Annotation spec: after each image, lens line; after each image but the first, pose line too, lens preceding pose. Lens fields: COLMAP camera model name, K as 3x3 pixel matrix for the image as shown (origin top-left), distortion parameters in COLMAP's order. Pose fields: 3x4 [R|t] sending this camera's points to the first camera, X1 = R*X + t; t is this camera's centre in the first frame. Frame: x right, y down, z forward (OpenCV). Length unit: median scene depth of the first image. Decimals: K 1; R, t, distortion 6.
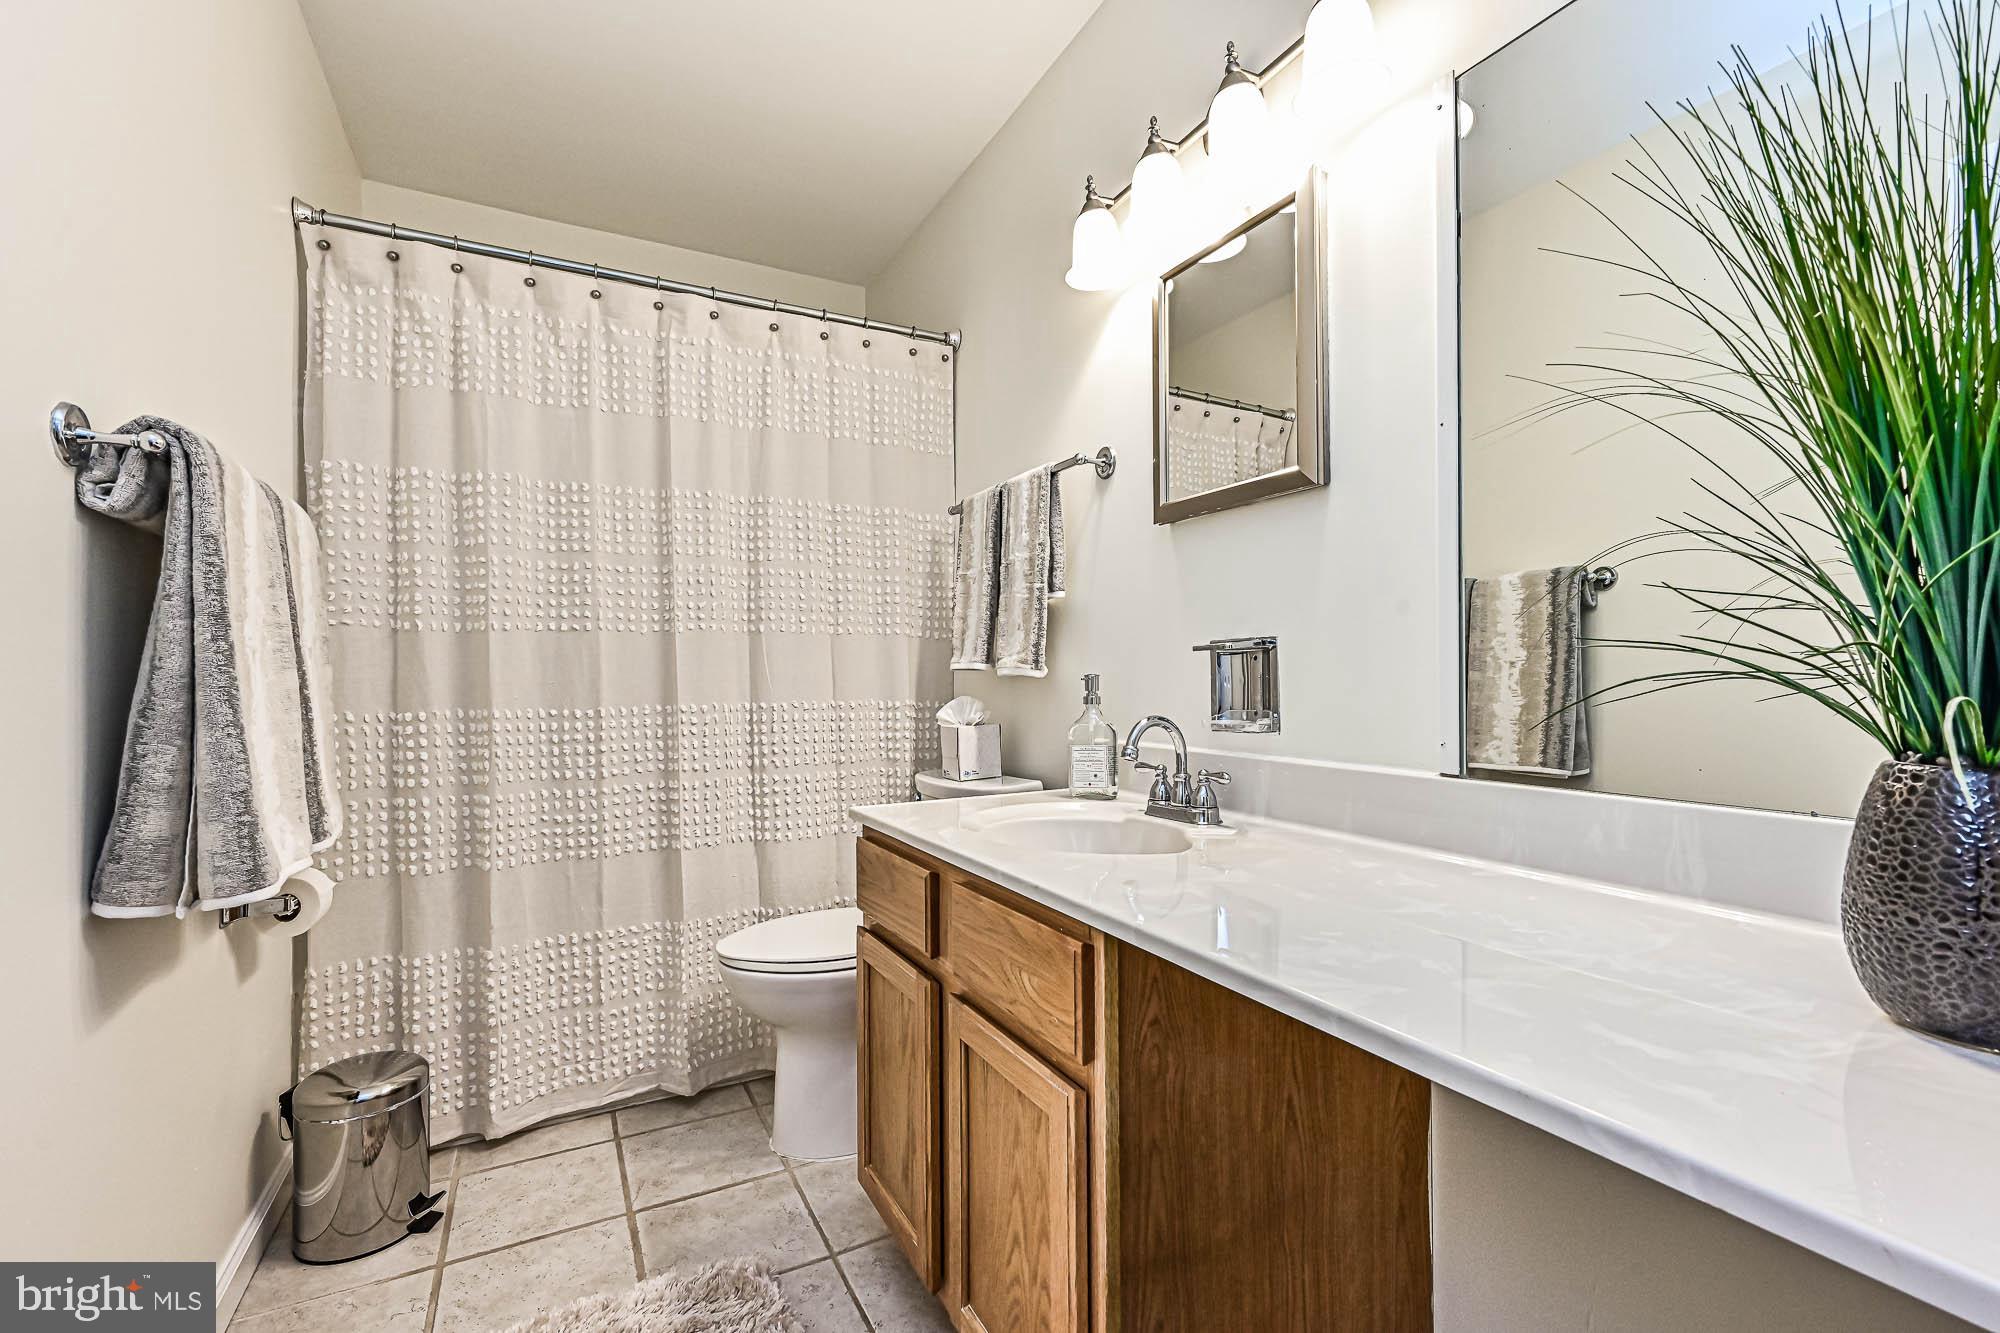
lens RADIAL K [[870.3, 0, 997.7], [0, 870.3, 670.8], [0, 0, 1]] dist [-0.001358, -0.000117]
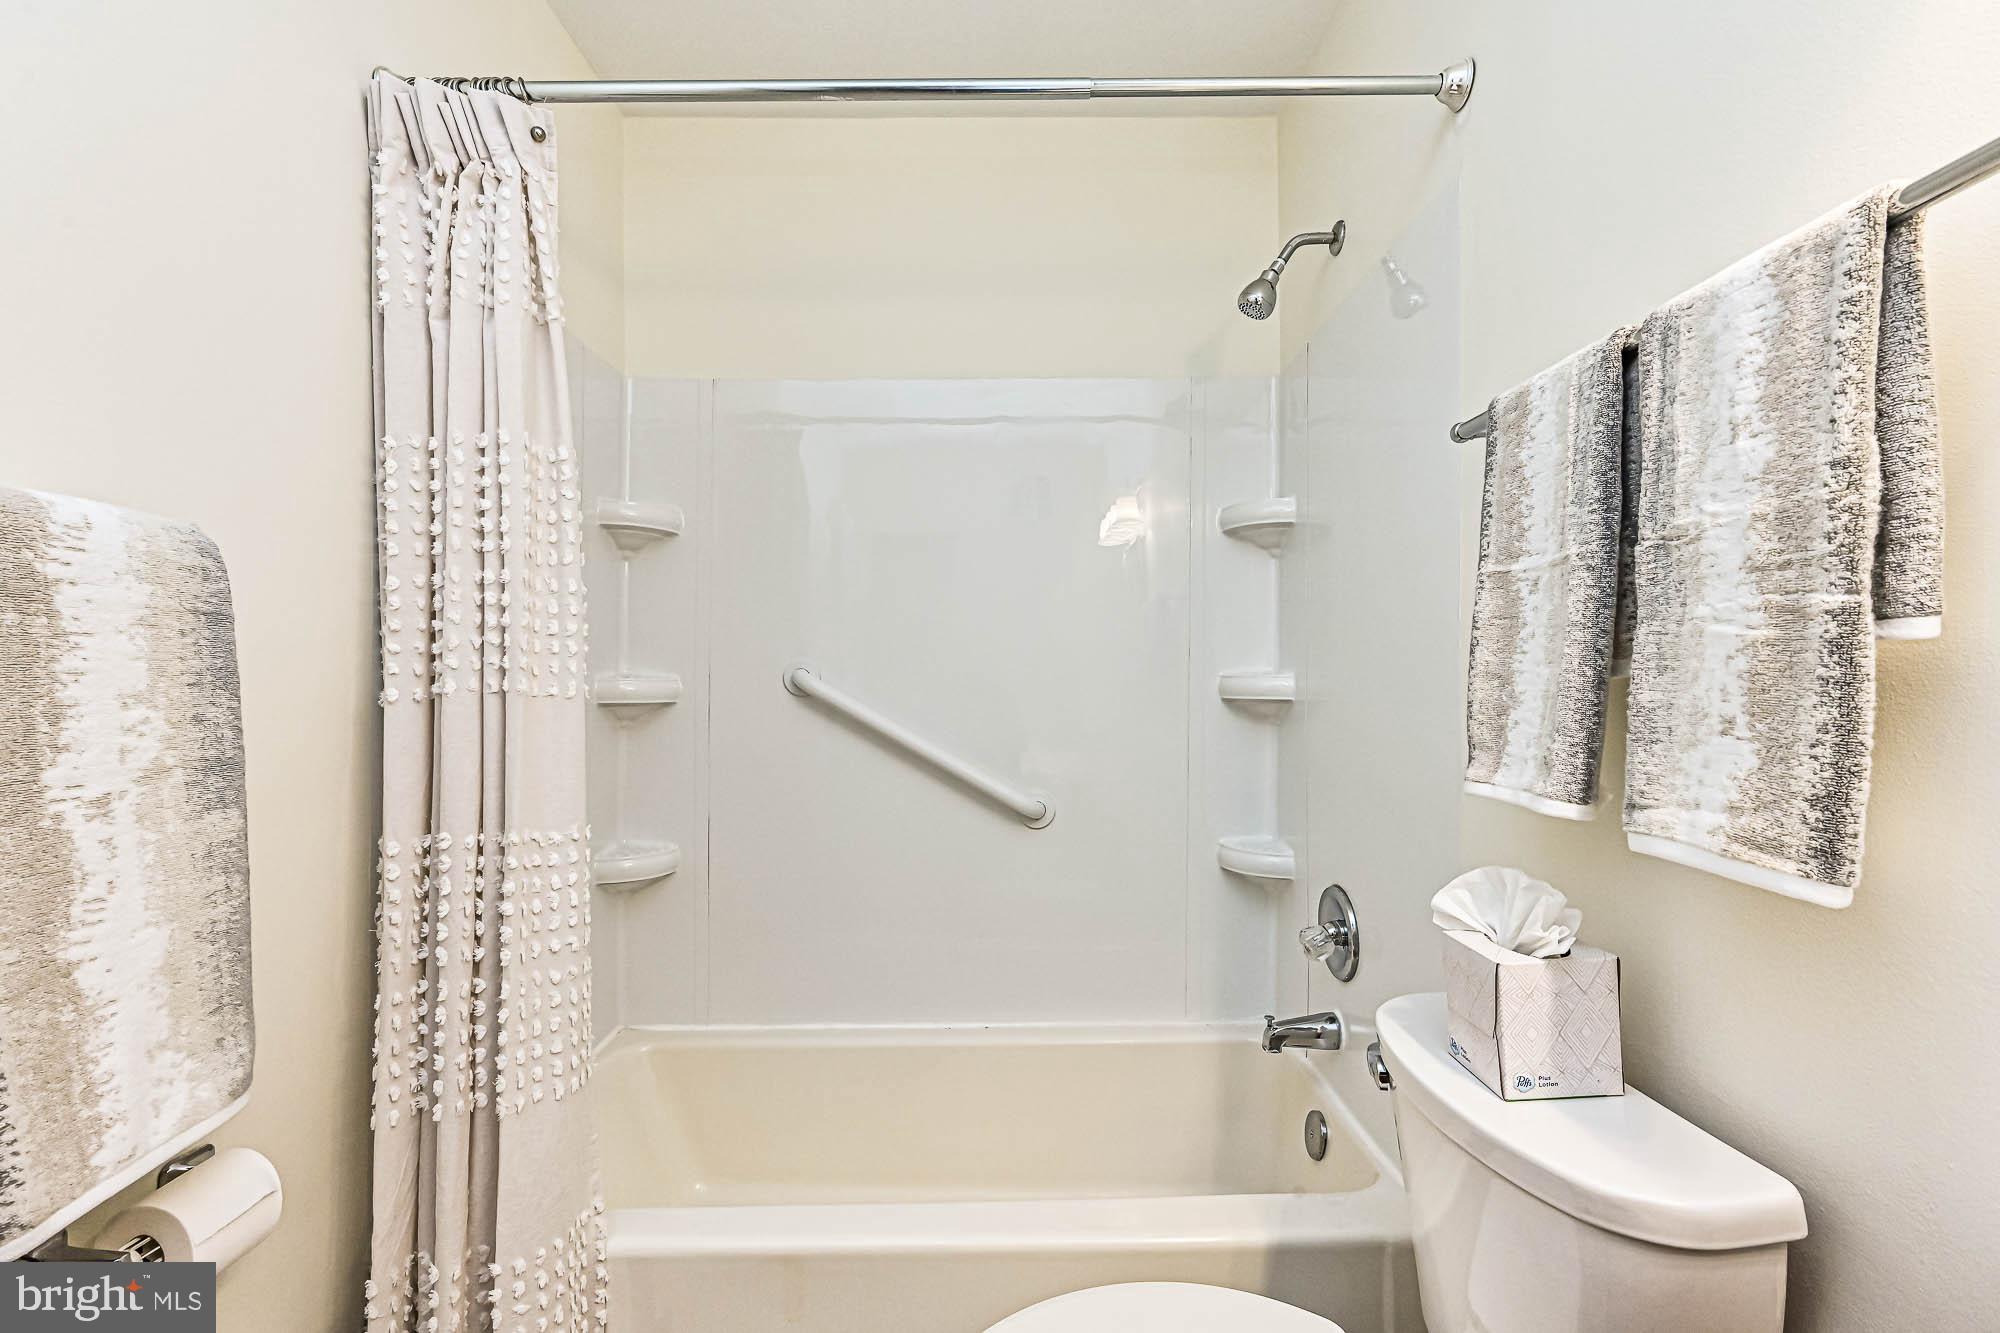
lens RADIAL K [[870.3, 0, 1001.0], [0, 870.3, 663.2], [0, 0, 1]] dist [-0.001358, -0.000117]
pose [[0.887872, -0.003362, -0.460079, -0.068825], [-0.000128, 0.999971, -0.007553, -0.072758], [0.460091, 0.006765, 0.887846, 0.588260]]
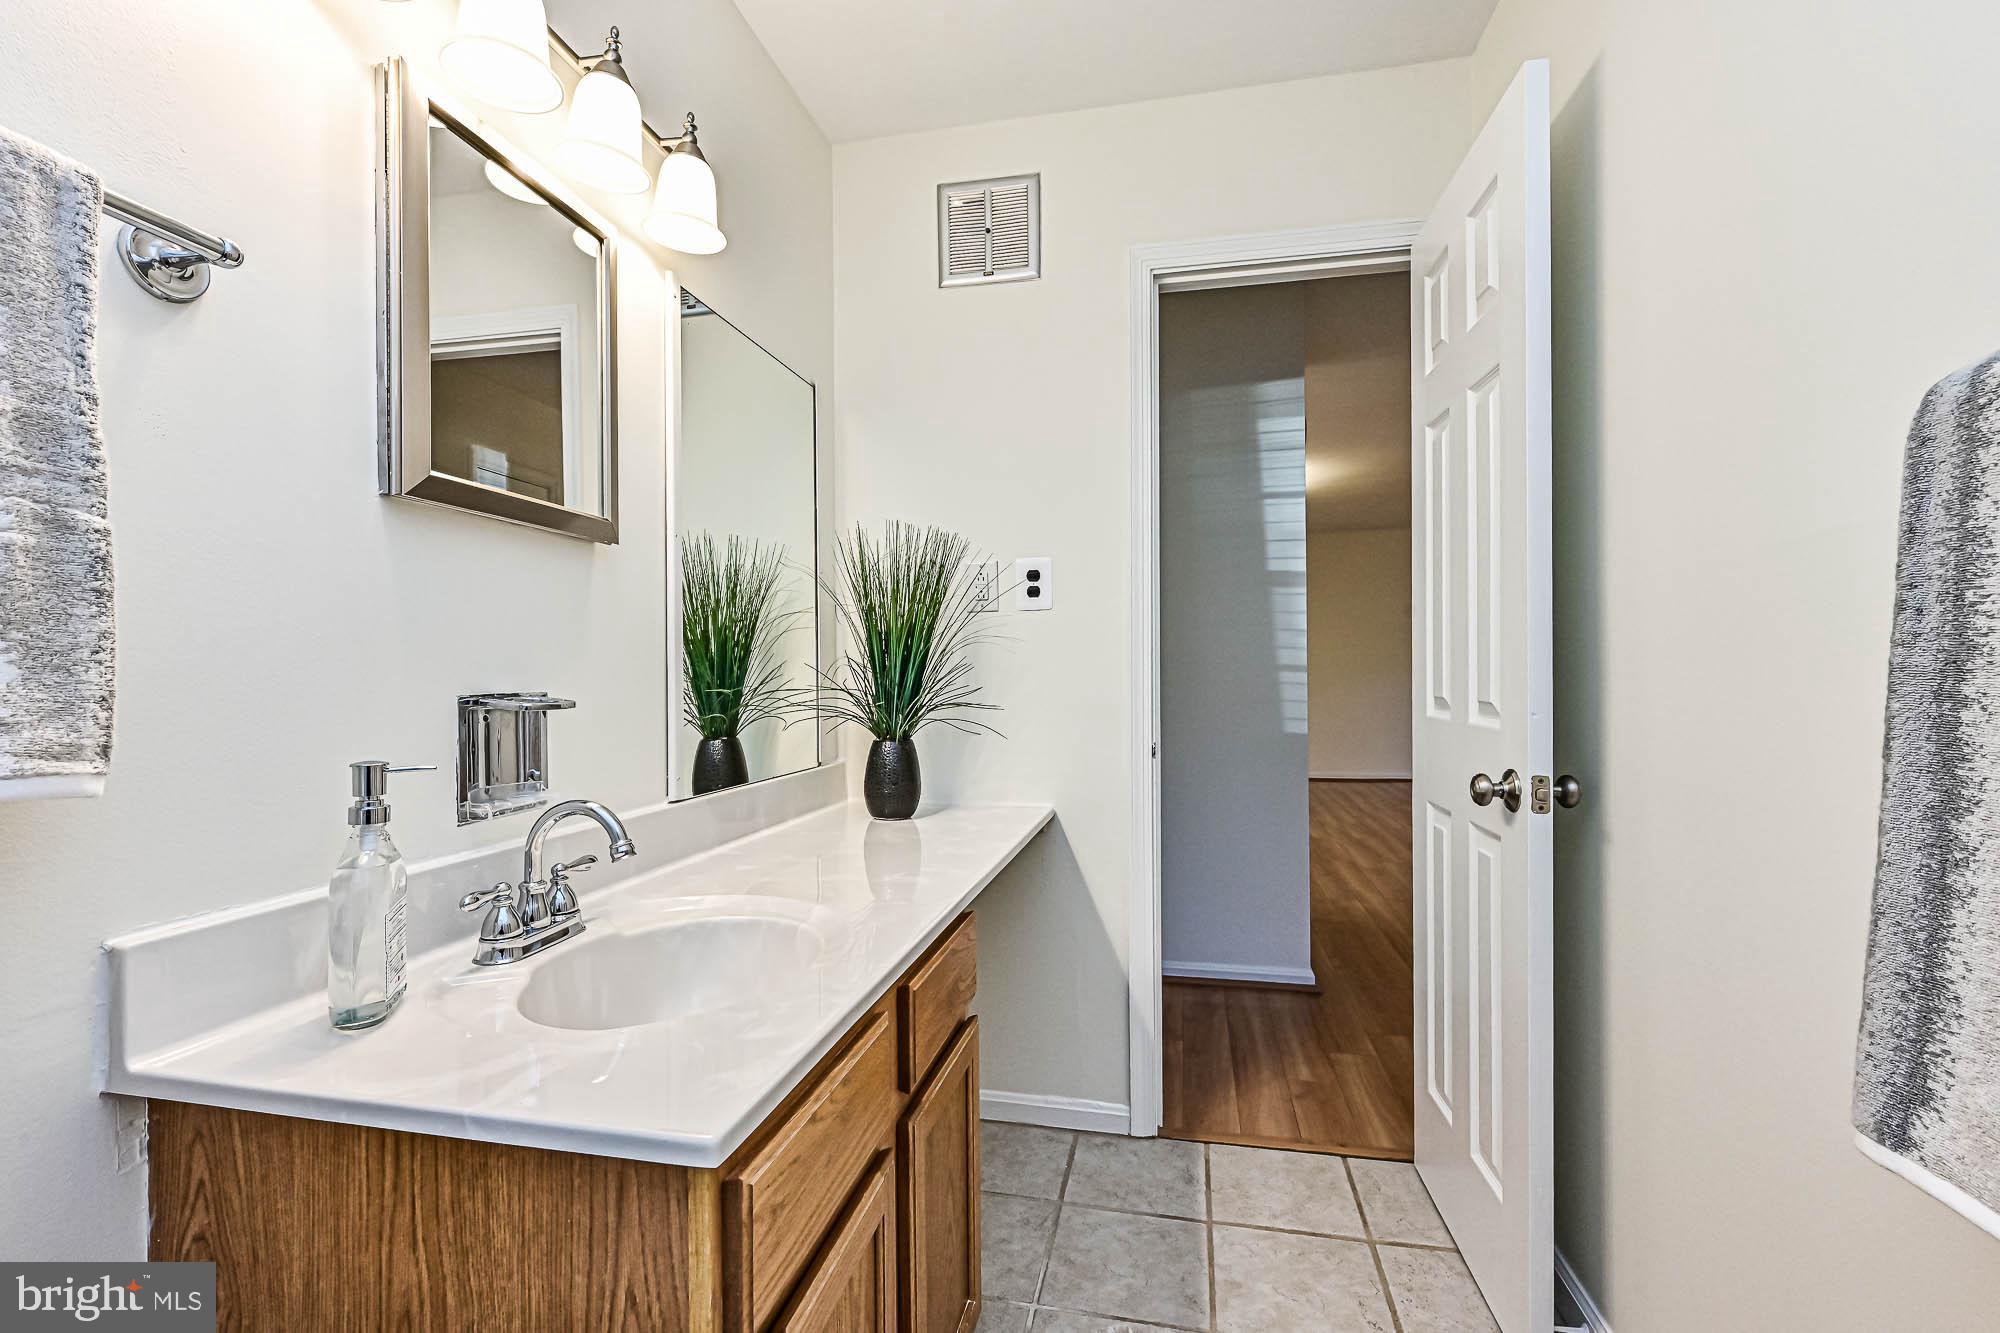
lens RADIAL K [[870.3, 0, 999.8], [0, 870.3, 675.1], [0, 0, 1]] dist [-0.001358, -0.000117]
pose [[-0.770153, 0.005673, 0.637833, -0.424328], [0.005344, 0.999983, -0.002441, -0.035538], [-0.637836, 0.001529, -0.770170, 1.014292]]
